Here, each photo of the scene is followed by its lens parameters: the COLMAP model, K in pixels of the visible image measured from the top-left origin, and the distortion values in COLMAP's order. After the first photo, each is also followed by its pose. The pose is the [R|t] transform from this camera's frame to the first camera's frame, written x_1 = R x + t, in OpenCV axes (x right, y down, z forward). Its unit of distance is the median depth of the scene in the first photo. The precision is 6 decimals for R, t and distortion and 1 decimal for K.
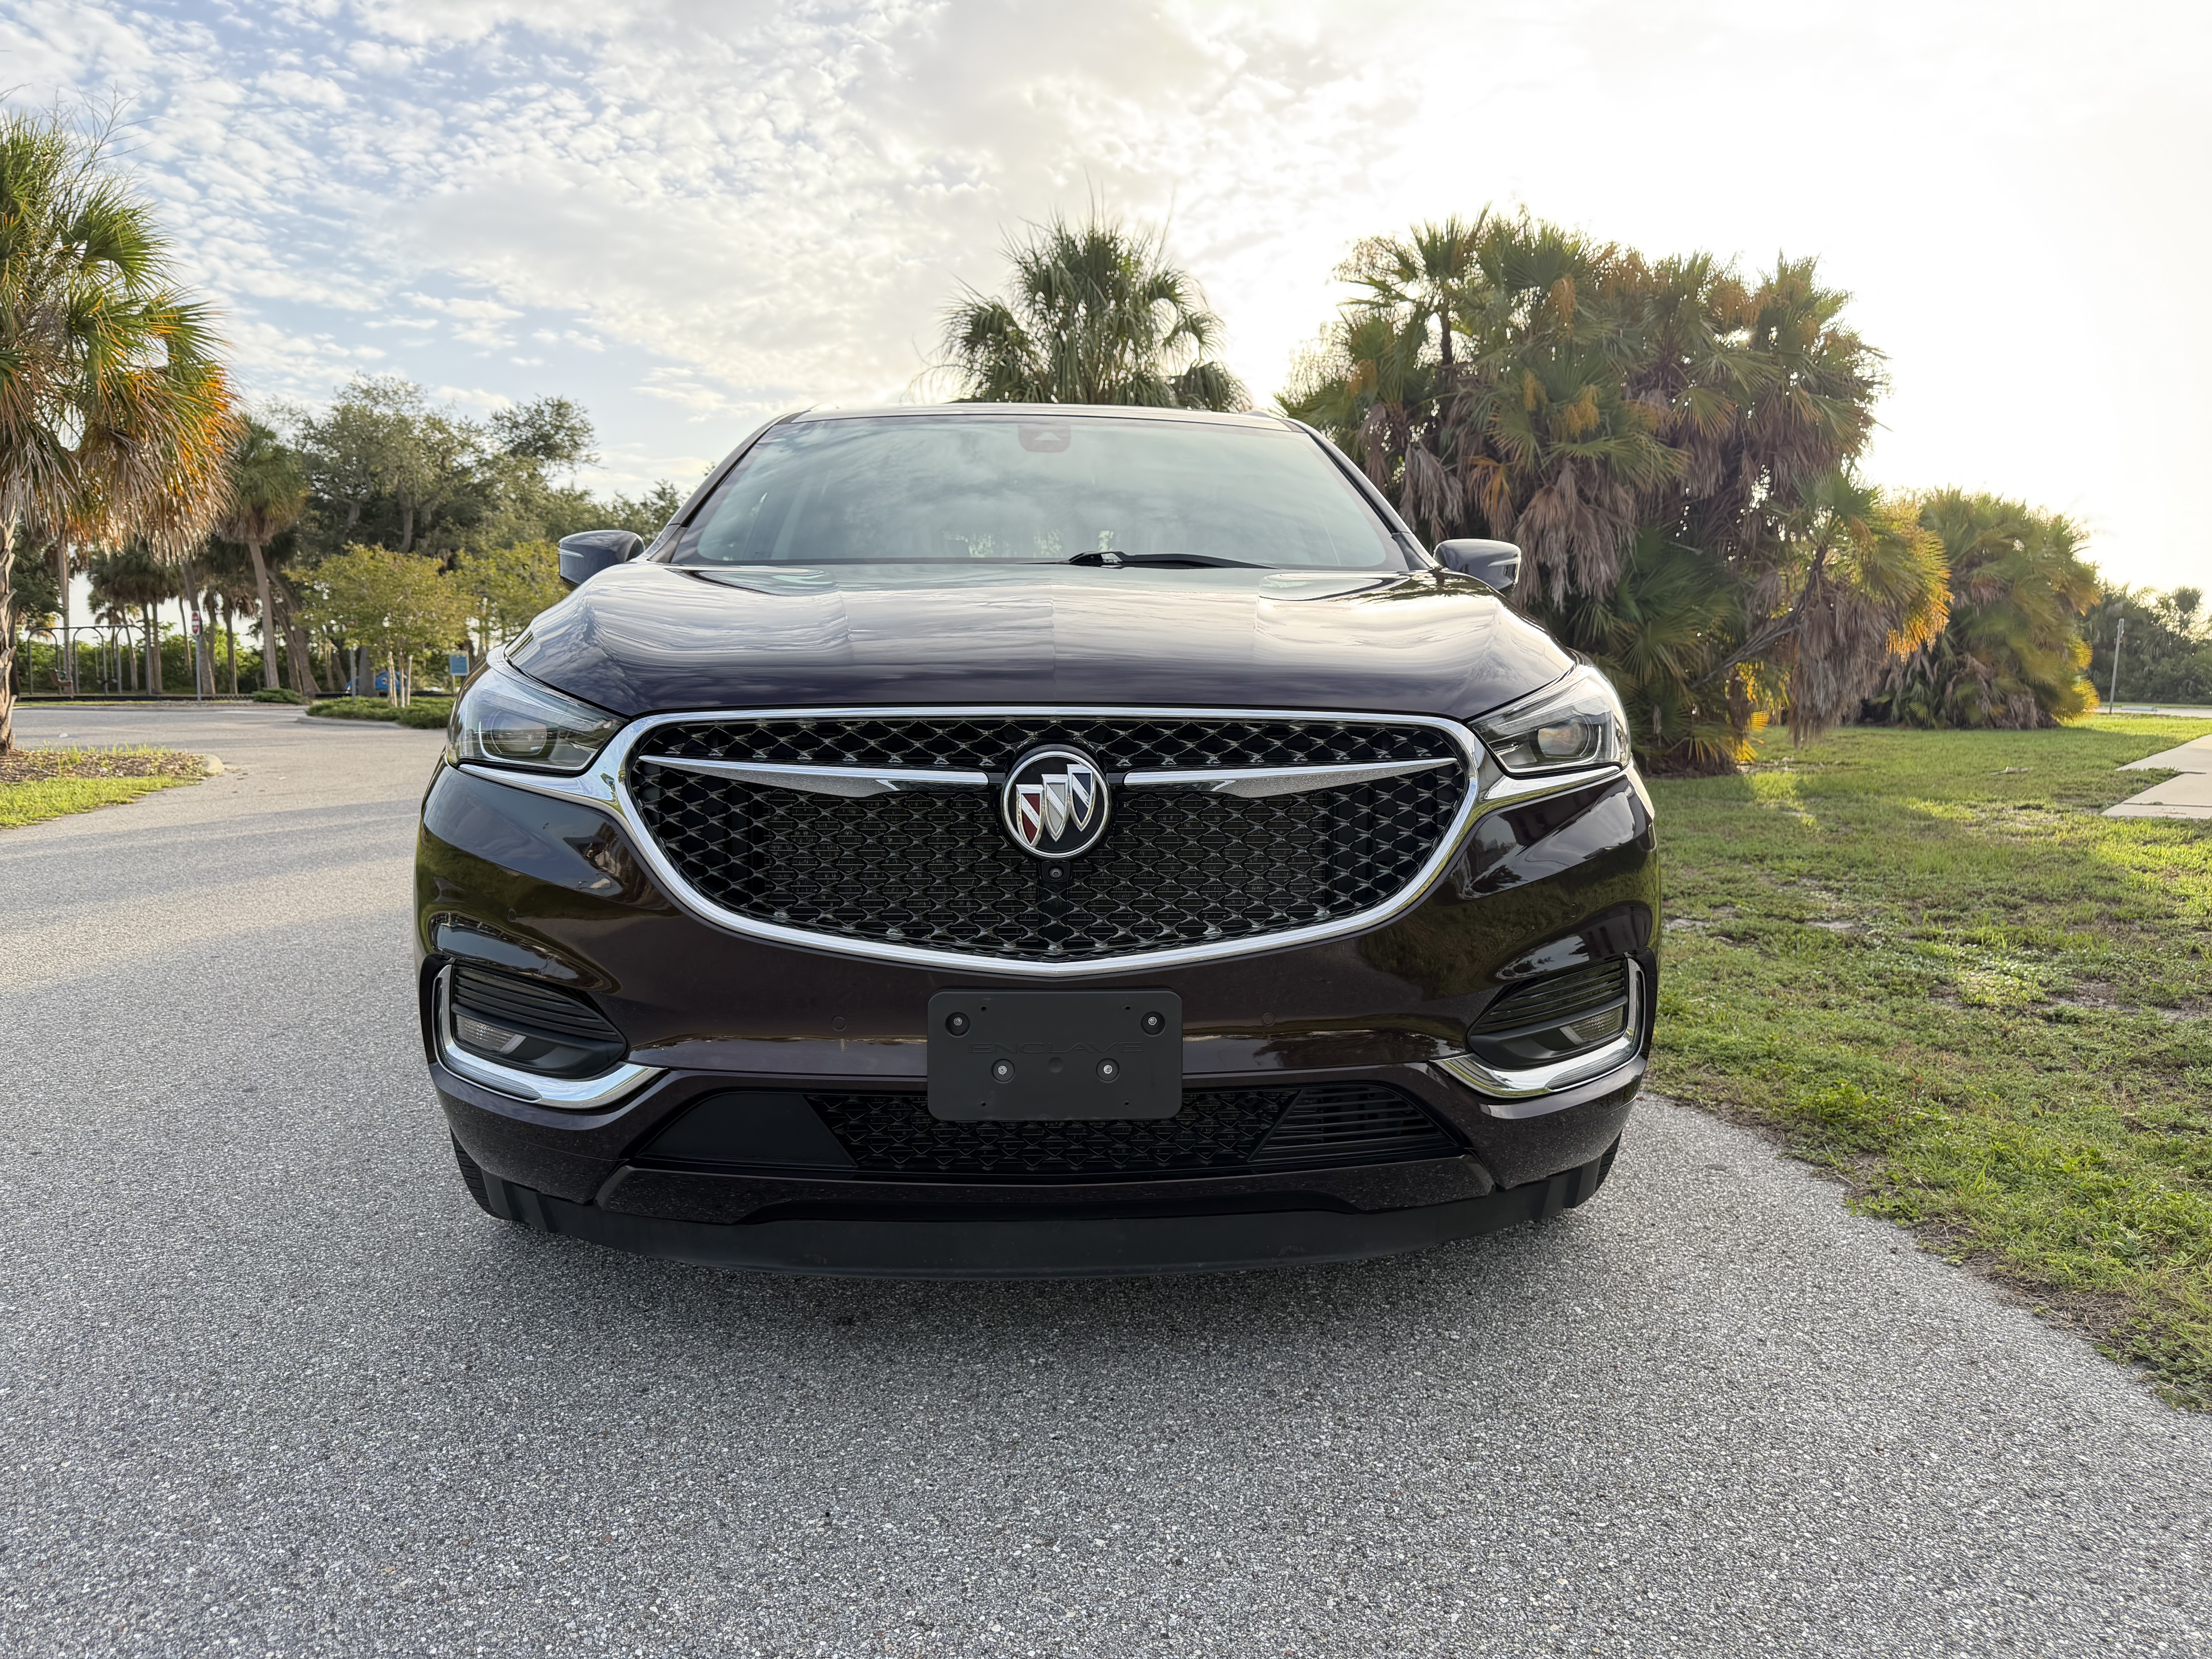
lens RADIAL K [[1577.8, 0, 1114.3], [0, 1577.8, 852.3], [0, 0, 1]] dist [0.005528, -0.011936]
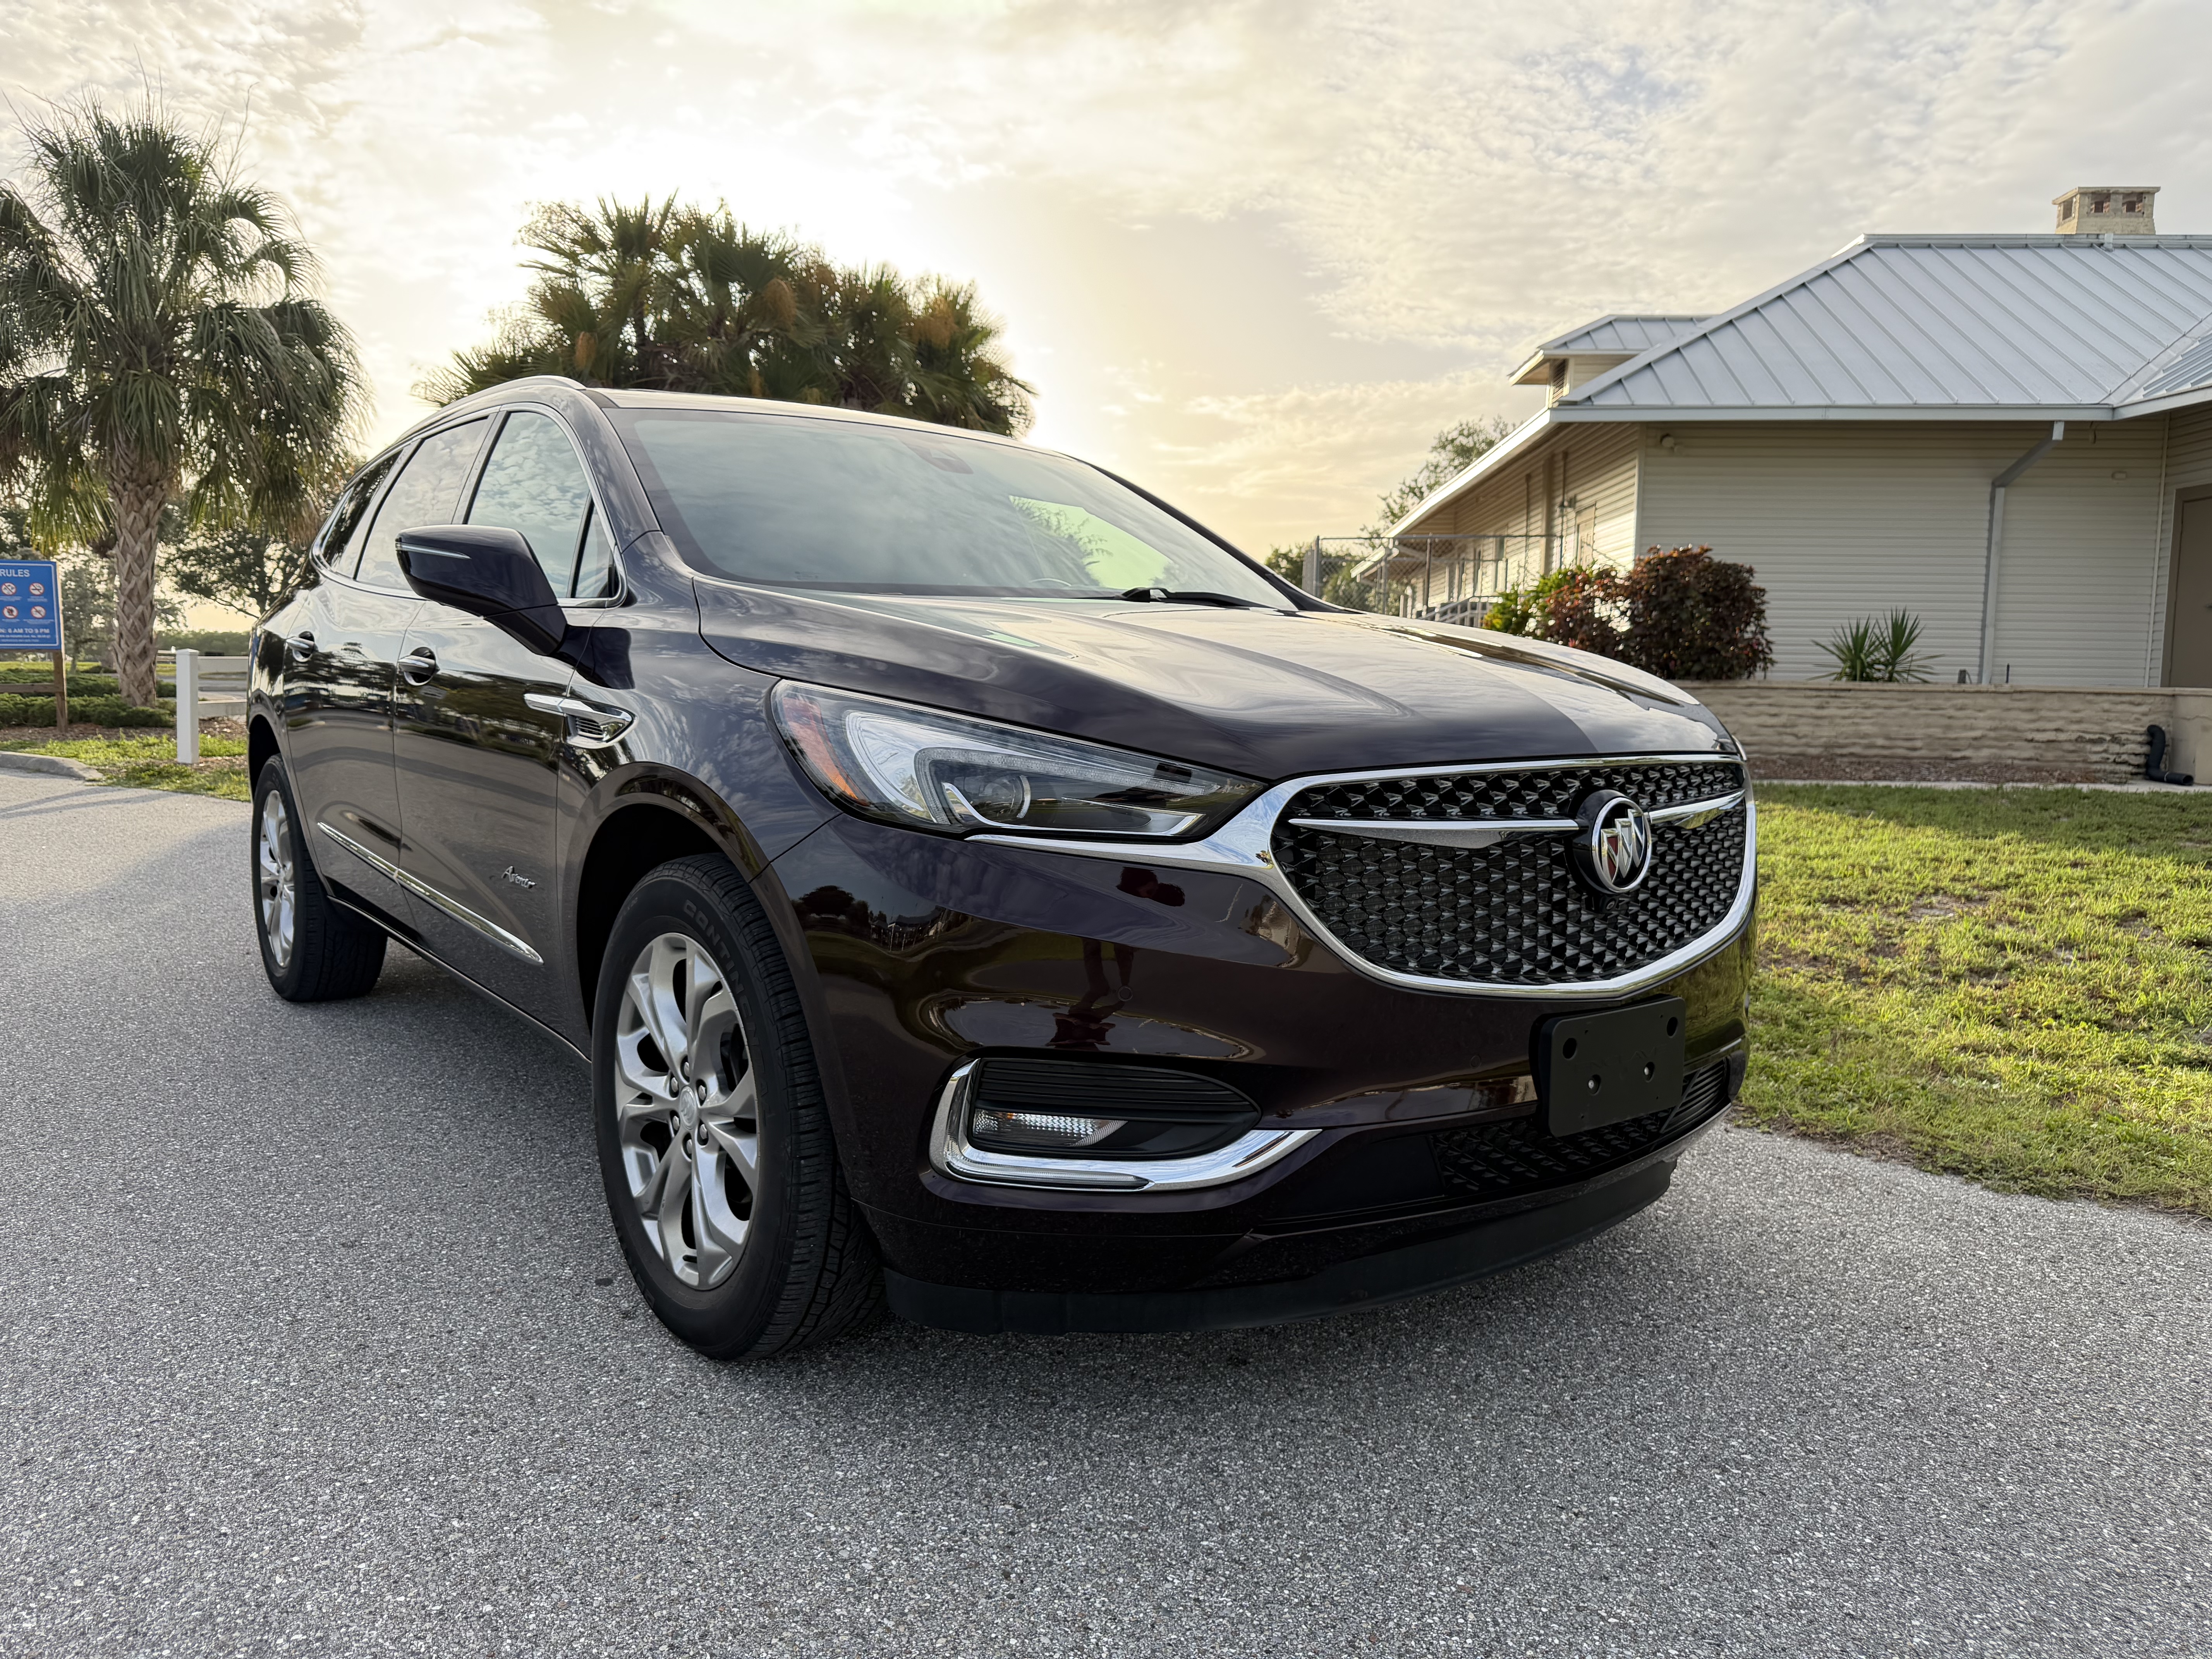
lens RADIAL K [[1577.8, 0, 1116.5], [0, 1577.8, 812.0], [0, 0, 1]] dist [0.005528, -0.011936]
pose [[0.813112, -0.042930, 0.580523, -0.801480], [0.048704, 0.998797, 0.005644, -0.063172], [-0.580067, 0.023685, 0.814225, 0.213144]]
